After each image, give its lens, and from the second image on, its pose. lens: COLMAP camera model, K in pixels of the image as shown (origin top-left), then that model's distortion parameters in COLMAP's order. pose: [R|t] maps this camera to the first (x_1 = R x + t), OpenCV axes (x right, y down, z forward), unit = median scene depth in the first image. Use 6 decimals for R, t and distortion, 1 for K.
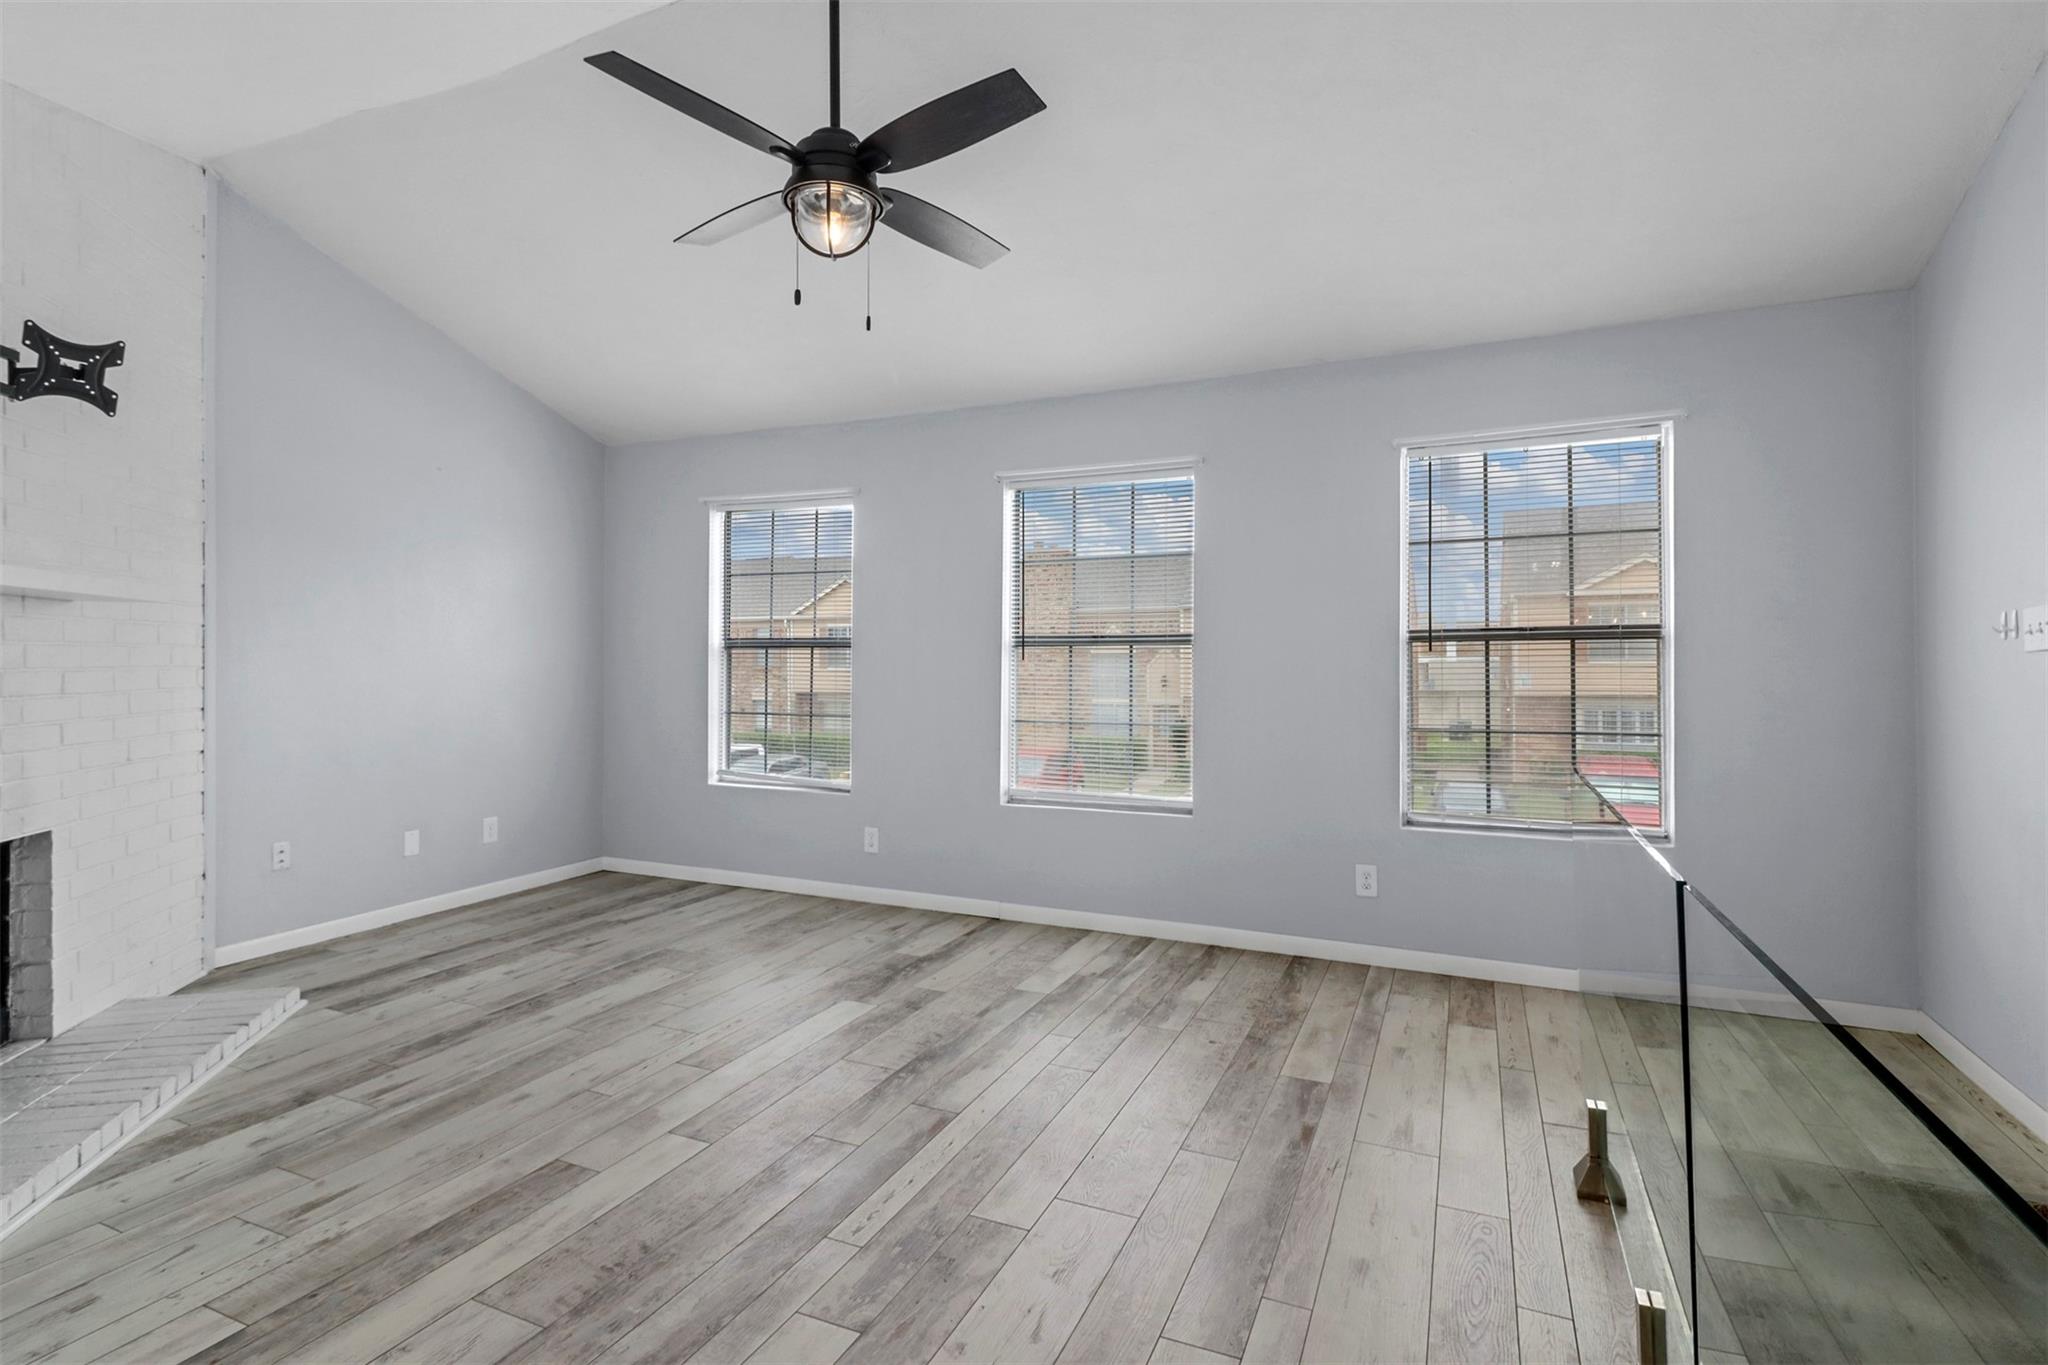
lens RADIAL K [[998.1, 0, 1009.3], [0, 998.1, 666.4], [0, 0, 1]] dist [-0.000338, 0.000163]
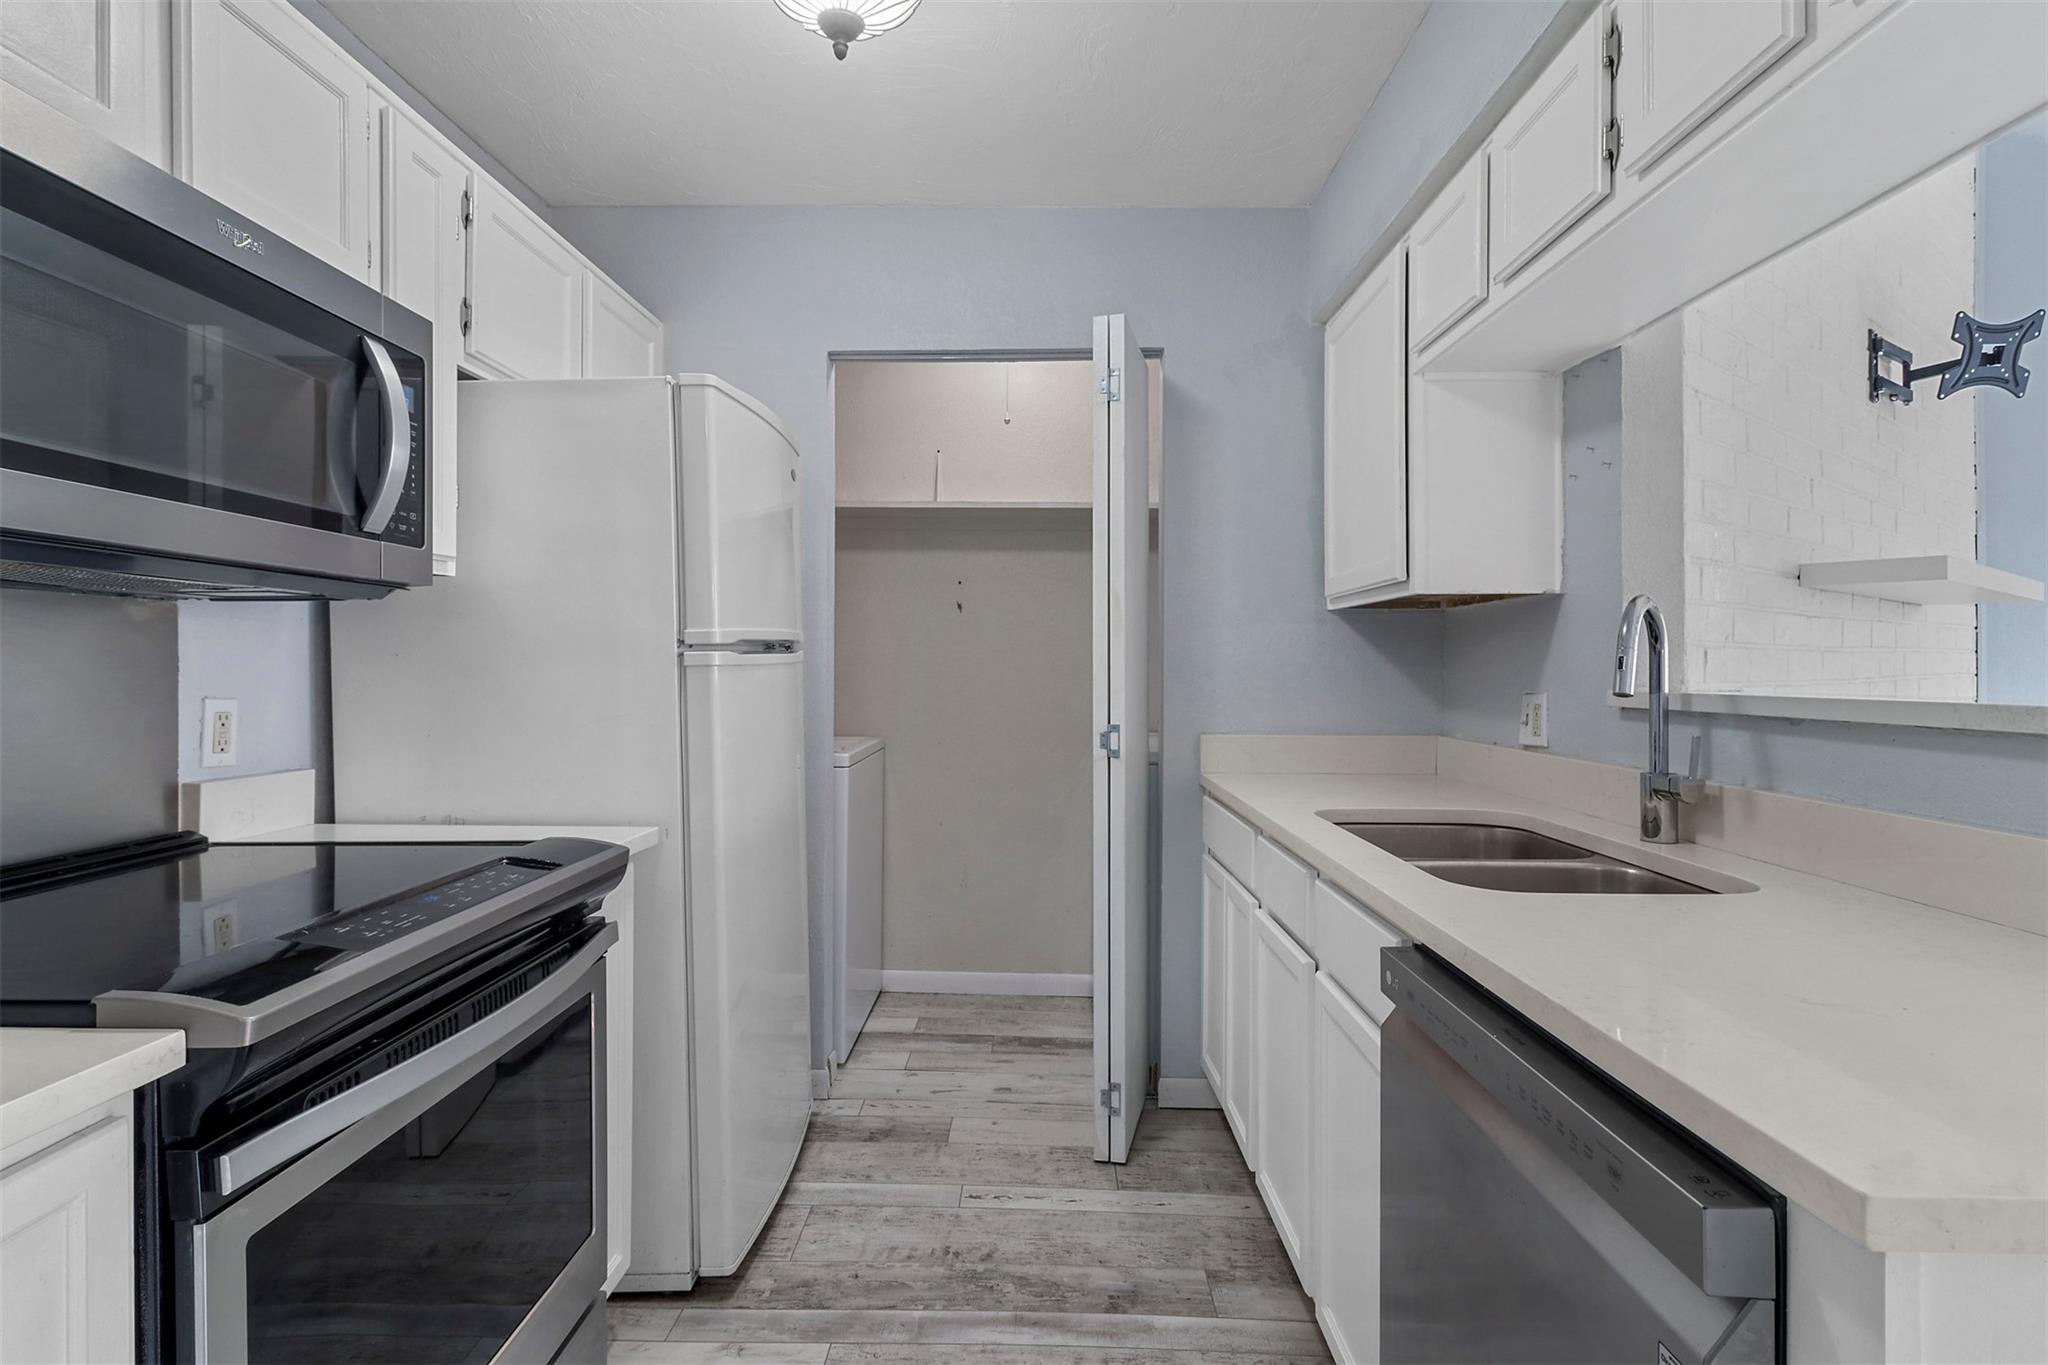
lens RADIAL K [[998.1, 0, 1005.2], [0, 998.1, 679.6], [0, 0, 1]] dist [-0.000338, 0.000163]
pose [[0.388494, 0.014535, -0.921337, -0.405416], [-0.003058, 0.999890, 0.014485, -0.004214], [0.921446, -0.002810, 0.388496, -0.197209]]
